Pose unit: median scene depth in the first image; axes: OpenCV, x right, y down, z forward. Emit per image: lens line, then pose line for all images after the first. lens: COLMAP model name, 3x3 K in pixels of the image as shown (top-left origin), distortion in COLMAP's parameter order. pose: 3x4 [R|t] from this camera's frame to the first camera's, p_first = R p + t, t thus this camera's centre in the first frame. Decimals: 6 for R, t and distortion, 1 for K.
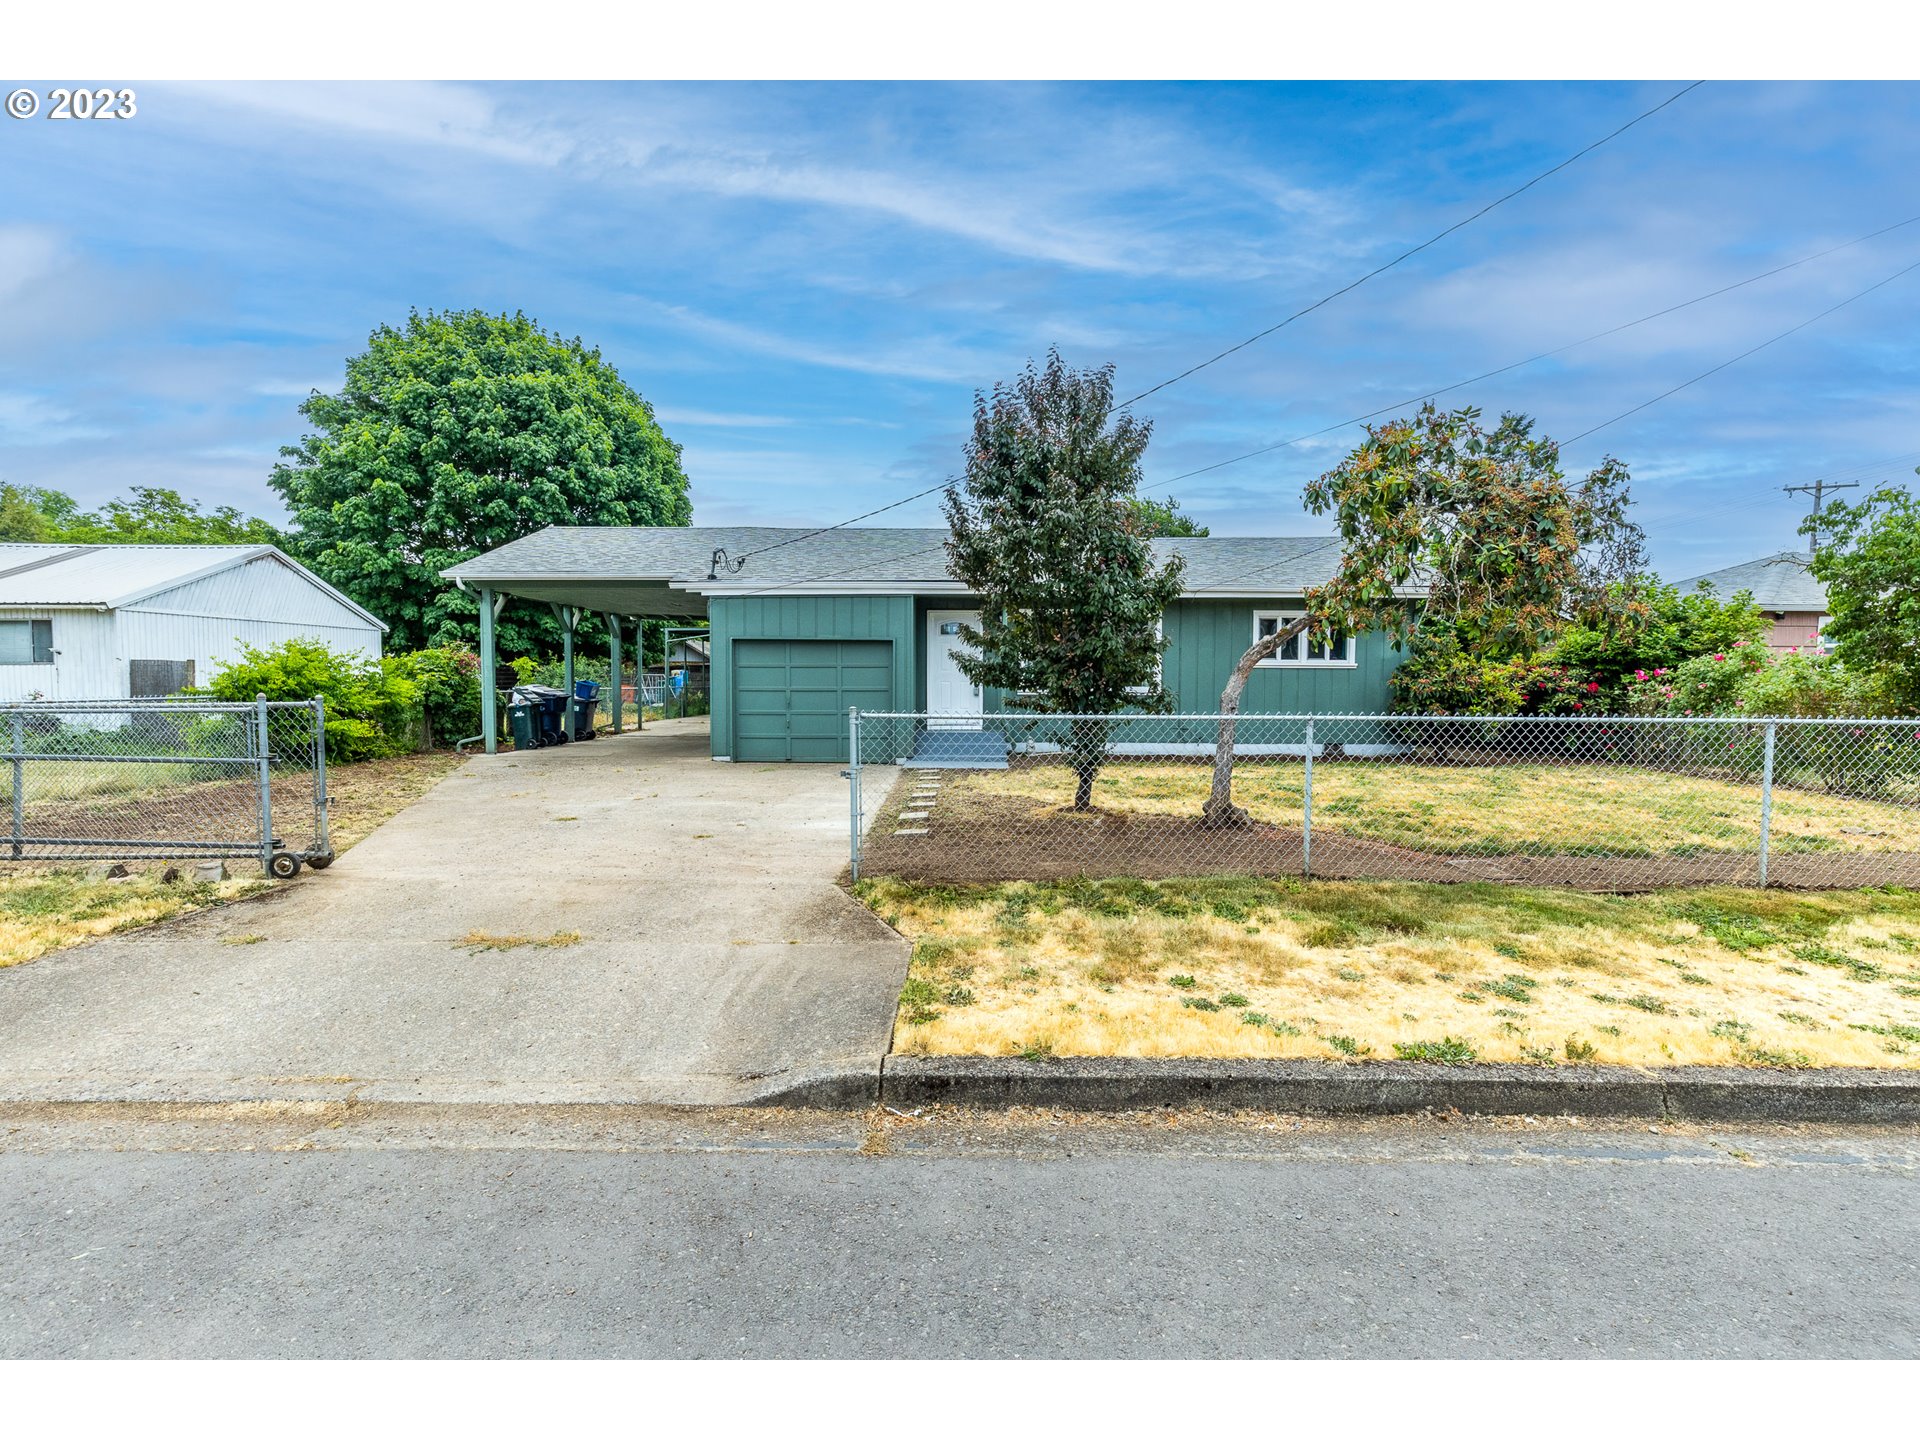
lens RADIAL K [[924.5, 0, 963.5], [0, 924.5, 751.4], [0, 0, 1]] dist [0.004132, -0.000338]
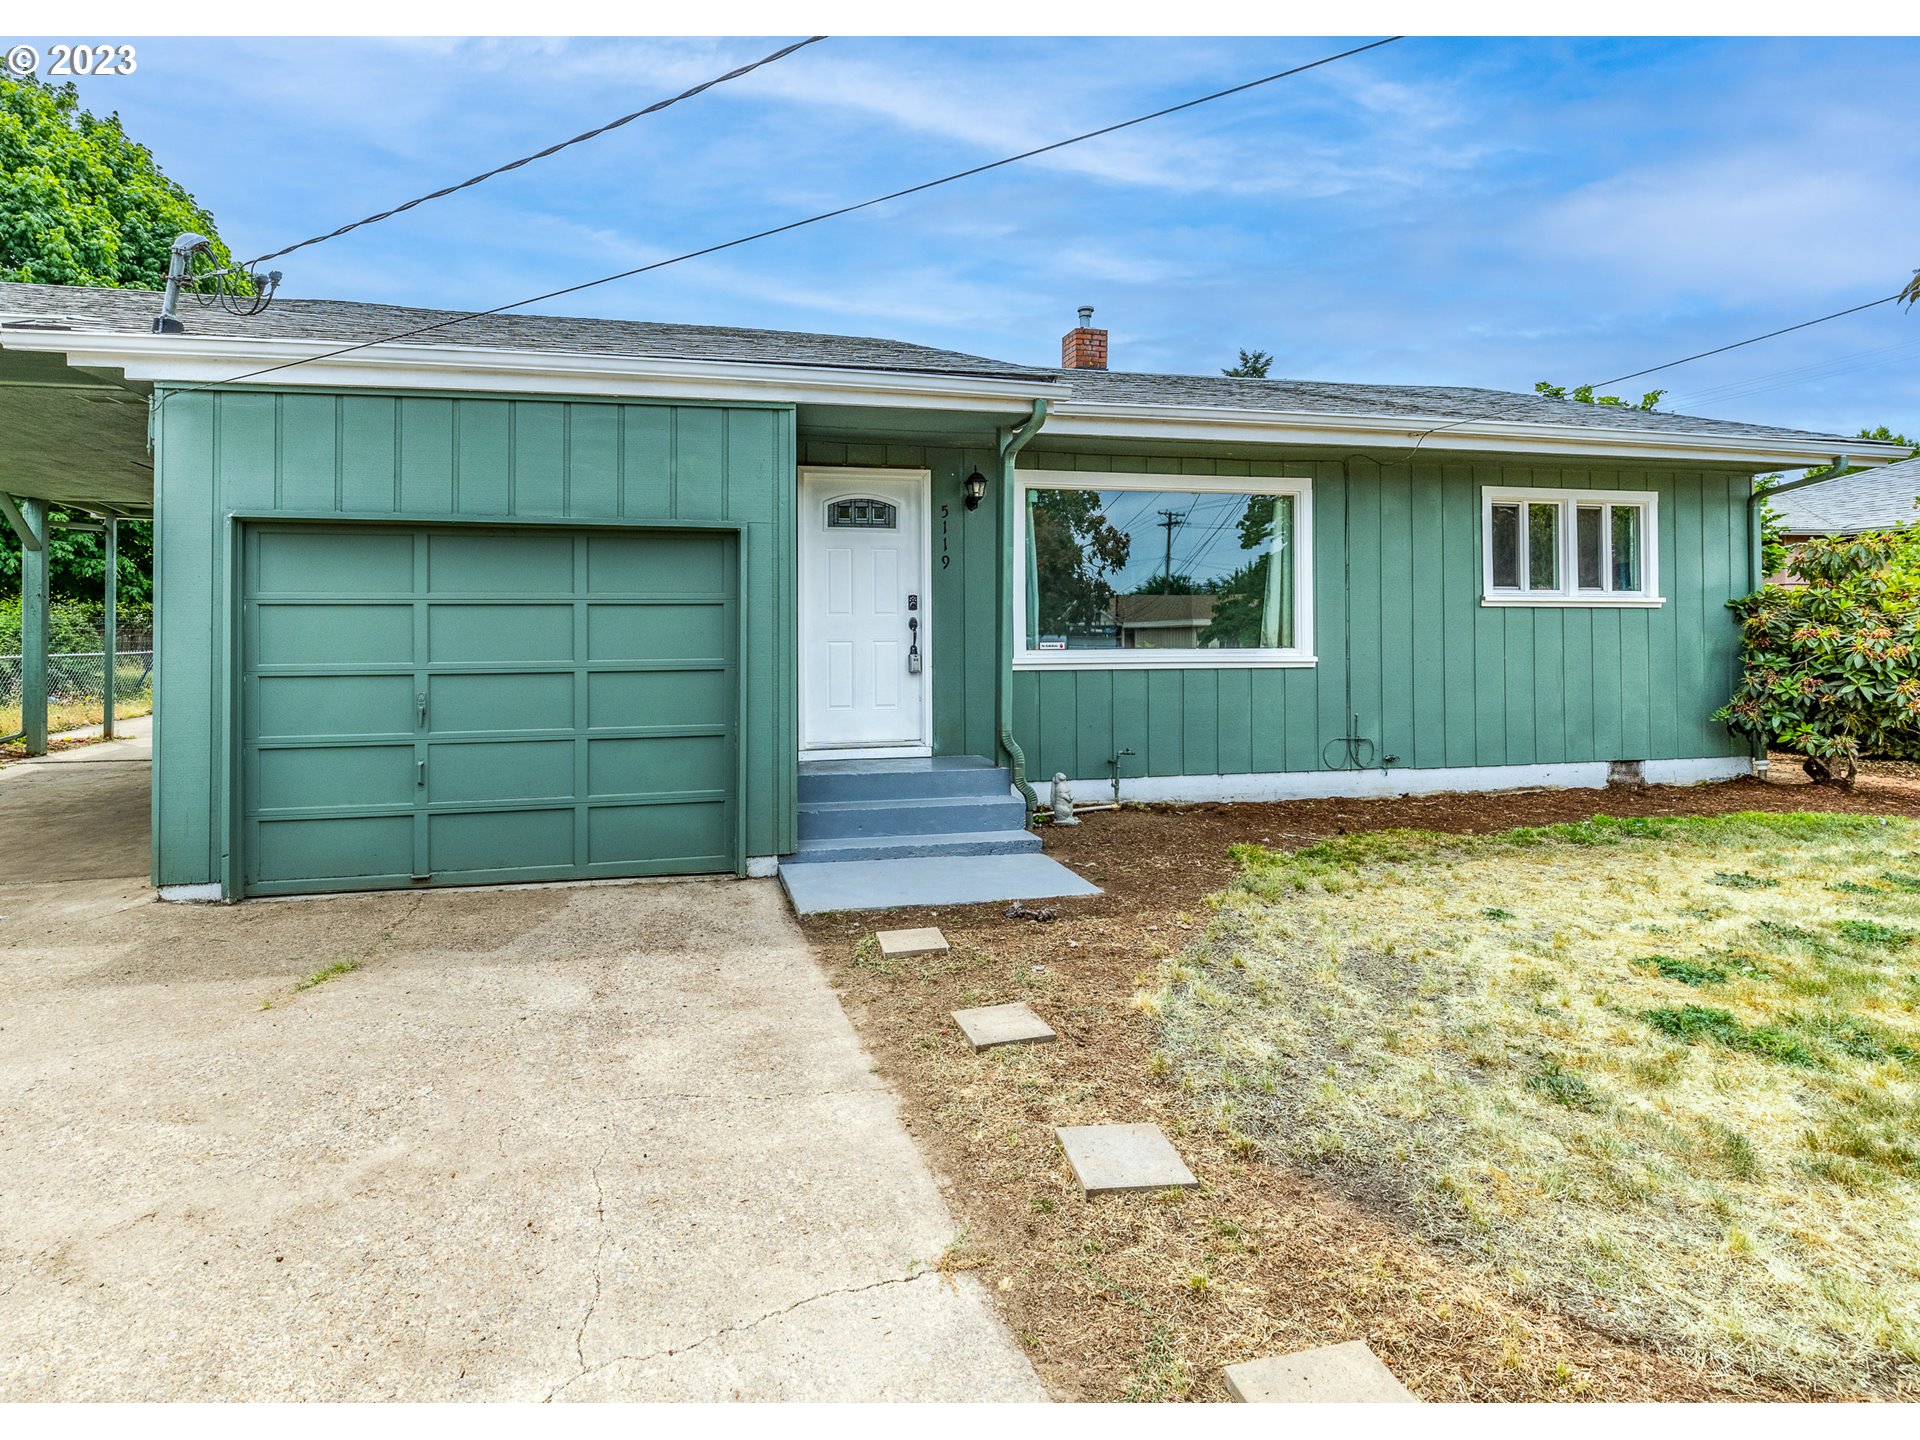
lens RADIAL K [[983.0, 0, 881.5], [0, 983.0, 646.2], [0, 0, 1]] dist [0.006501, 0.000264]
pose [[0.973065, -0.010097, 0.230308, -0.103583], [0.023655, 0.998140, -0.056184, -0.049133], [-0.229312, 0.060119, 0.971494, 0.582220]]
